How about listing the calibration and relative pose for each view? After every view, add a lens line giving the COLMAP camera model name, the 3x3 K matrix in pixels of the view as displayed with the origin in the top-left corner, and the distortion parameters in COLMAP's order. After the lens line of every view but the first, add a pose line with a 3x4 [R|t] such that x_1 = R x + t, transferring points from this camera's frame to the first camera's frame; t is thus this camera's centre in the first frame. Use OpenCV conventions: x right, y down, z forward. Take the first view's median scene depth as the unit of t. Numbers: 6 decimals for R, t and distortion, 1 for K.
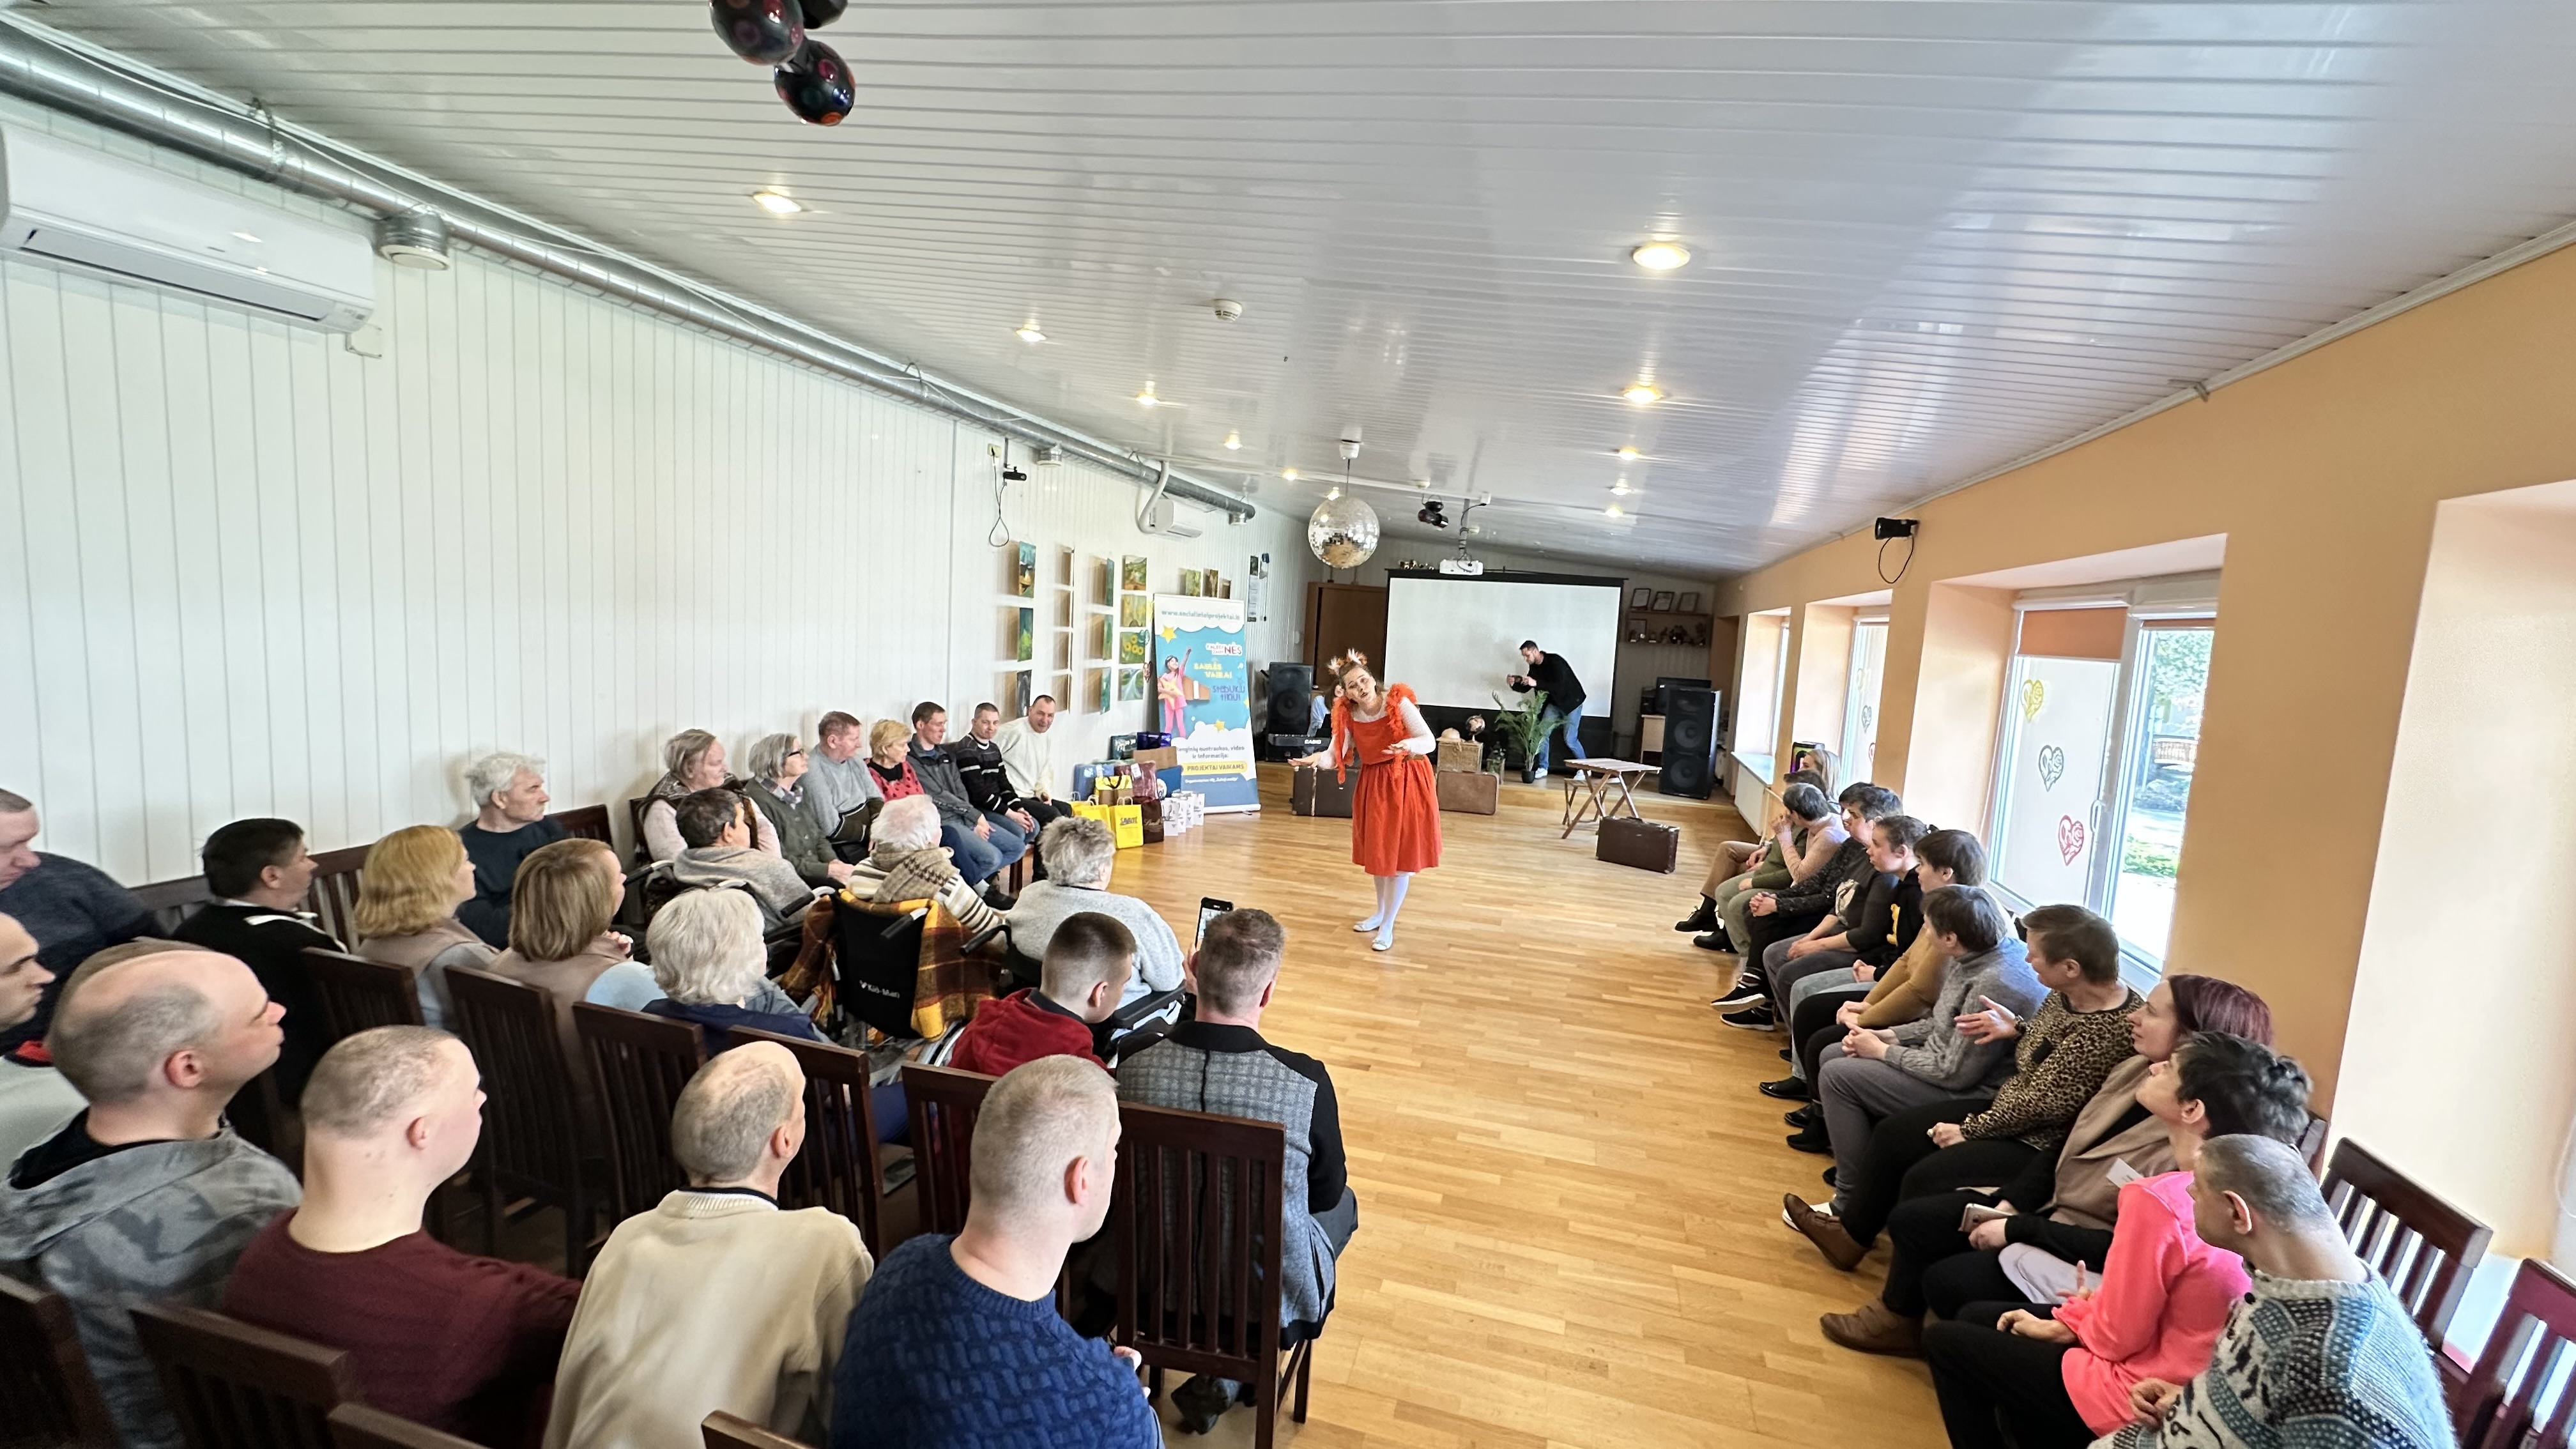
lens RADIAL K [[1024.3, 0, 1288.0], [0, 1024.3, 724.5], [0, 0, 1]] dist [-0.001458, -0.000010]
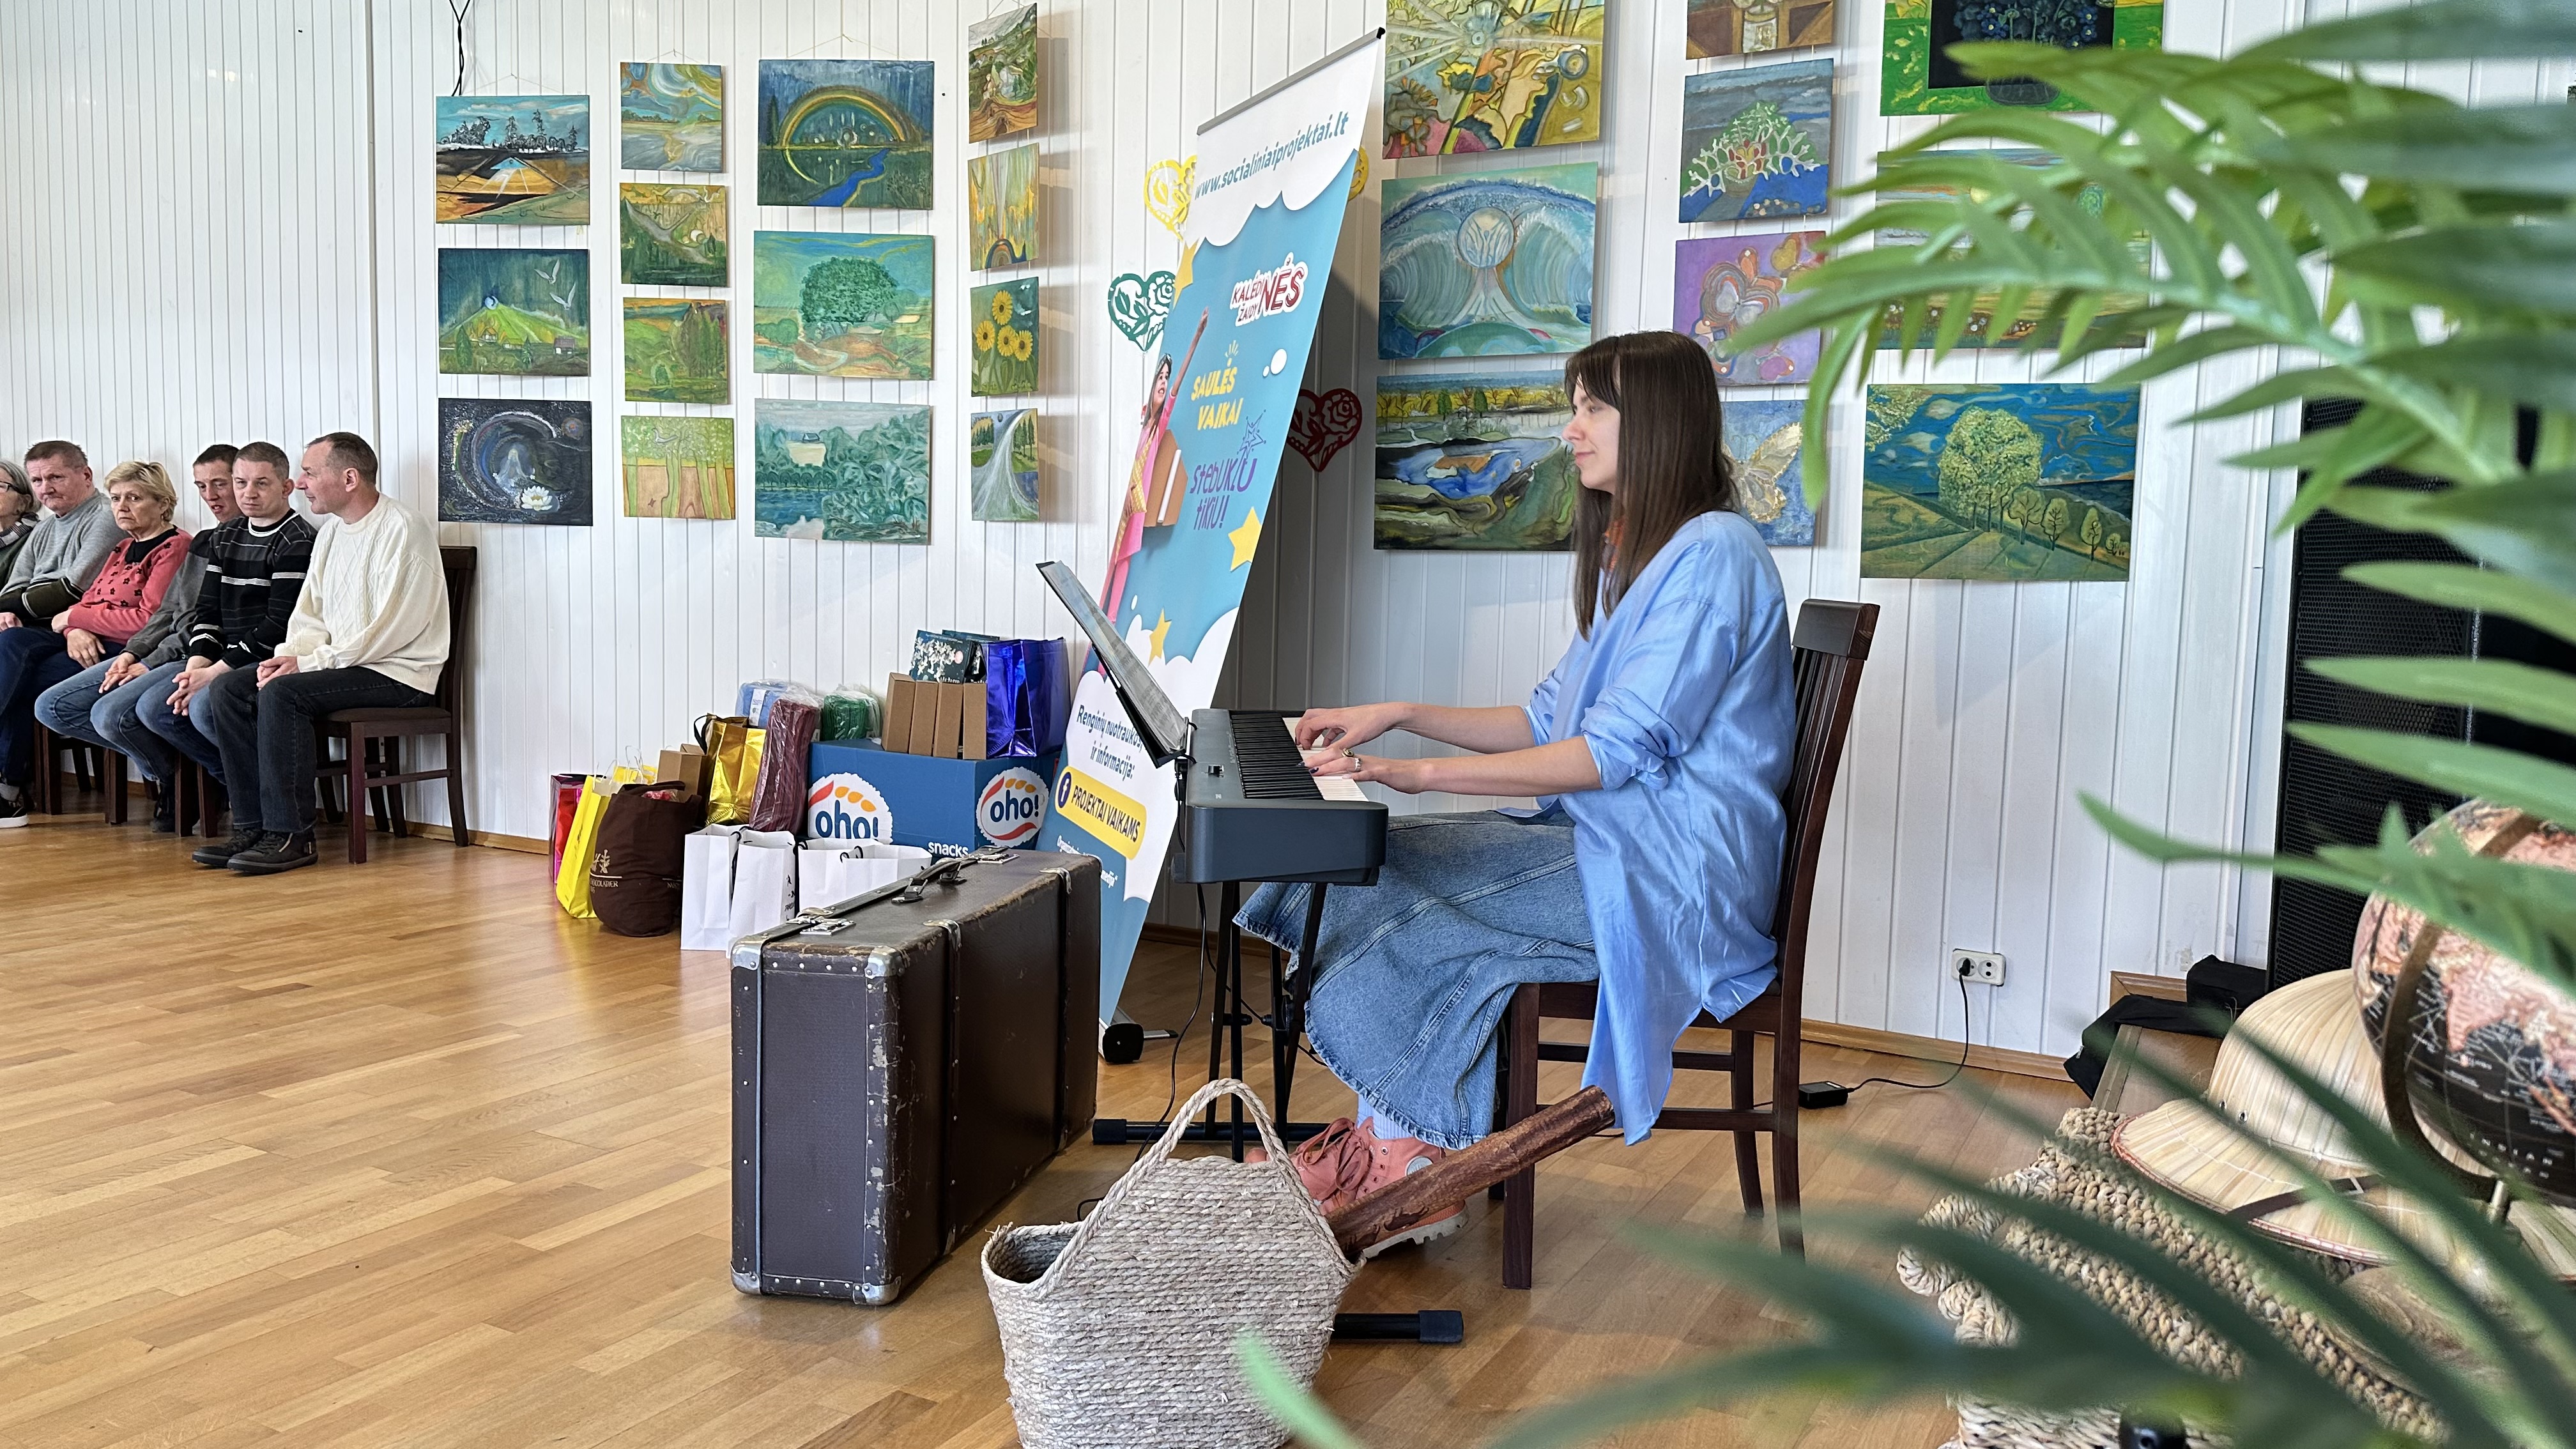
lens RADIAL K [[1779.7, 0, 1314.5], [0, 1779.7, 740.0], [0, 0, 1]] dist [0.158056, -0.307421]
pose [[-0.200257, 0.039467, -0.978948, 0.346539], [-0.141007, 0.987625, 0.068662, -0.009206], [0.969543, 0.151788, -0.192214, 1.227374]]
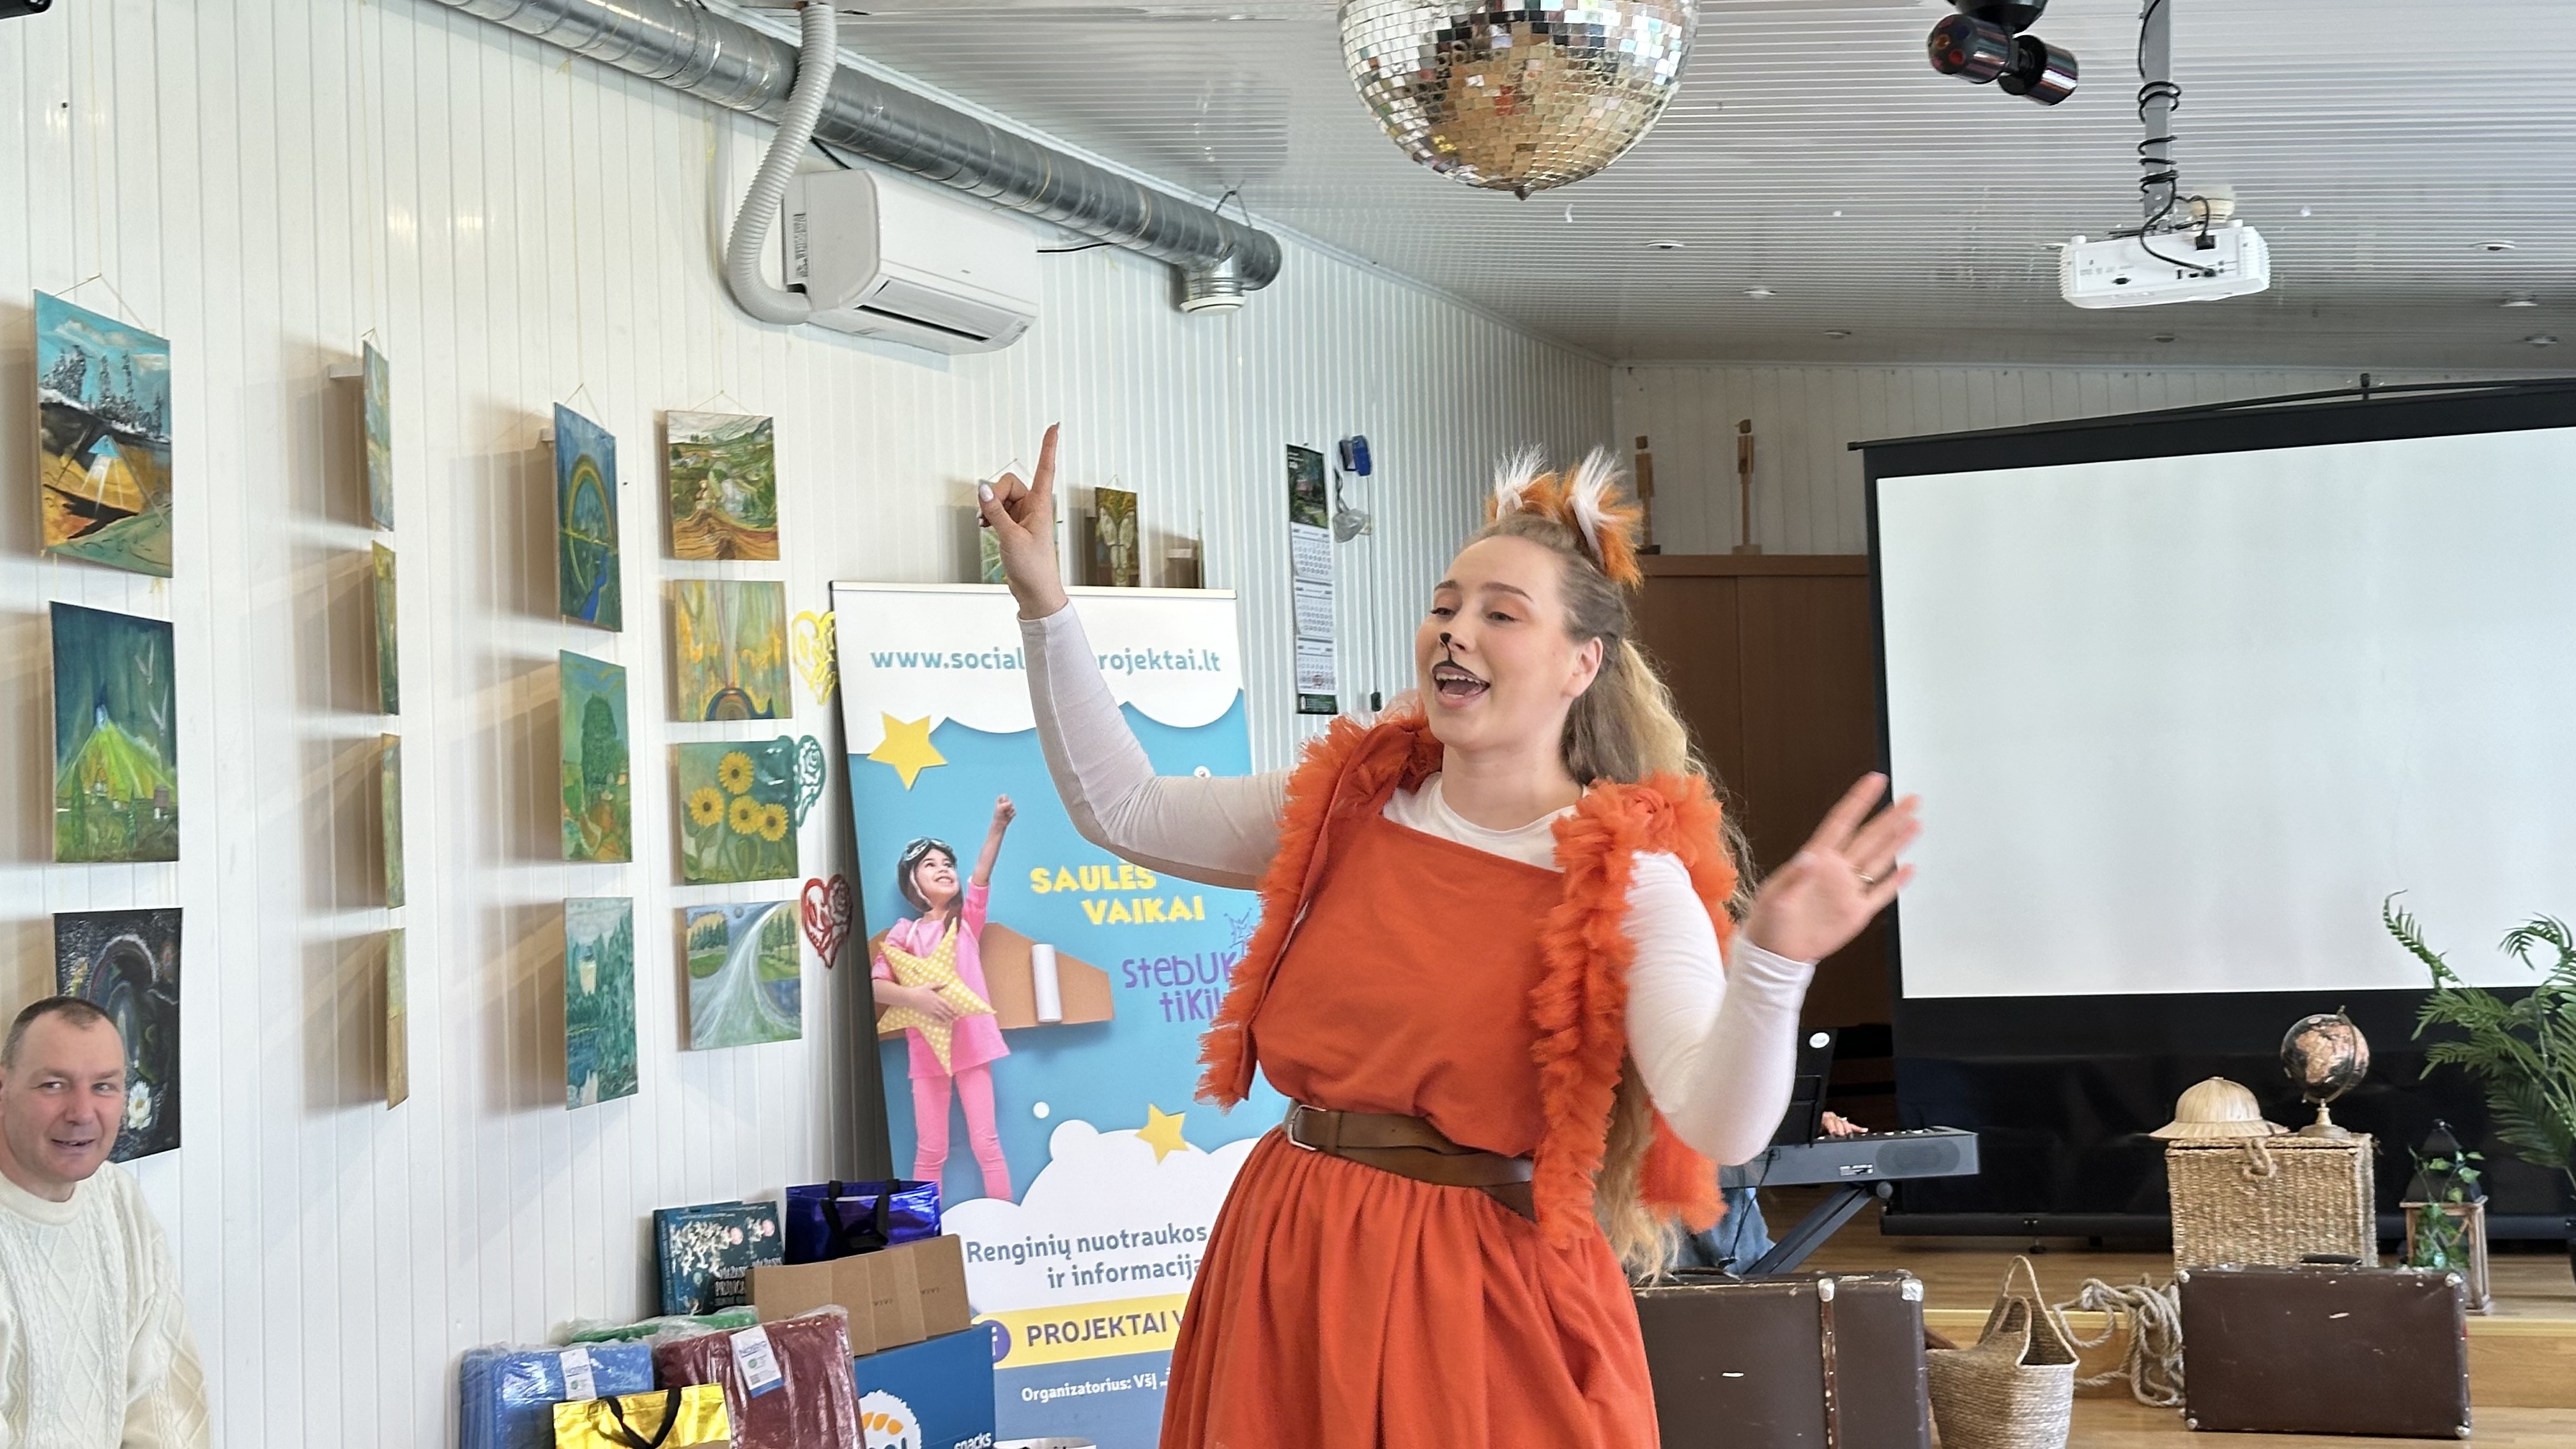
lens RADIAL K [[3578.6, 0, 1288.0], [0, 3578.6, 724.5], [0, 0, 1]] dist [0.176569, -0.079550]
pose [[0.992122, -0.094013, -0.082794, 0.038227], [0.081664, 0.986543, -0.141645, 0.029381], [0.094997, 0.133767, 0.986449, 0.231050]]
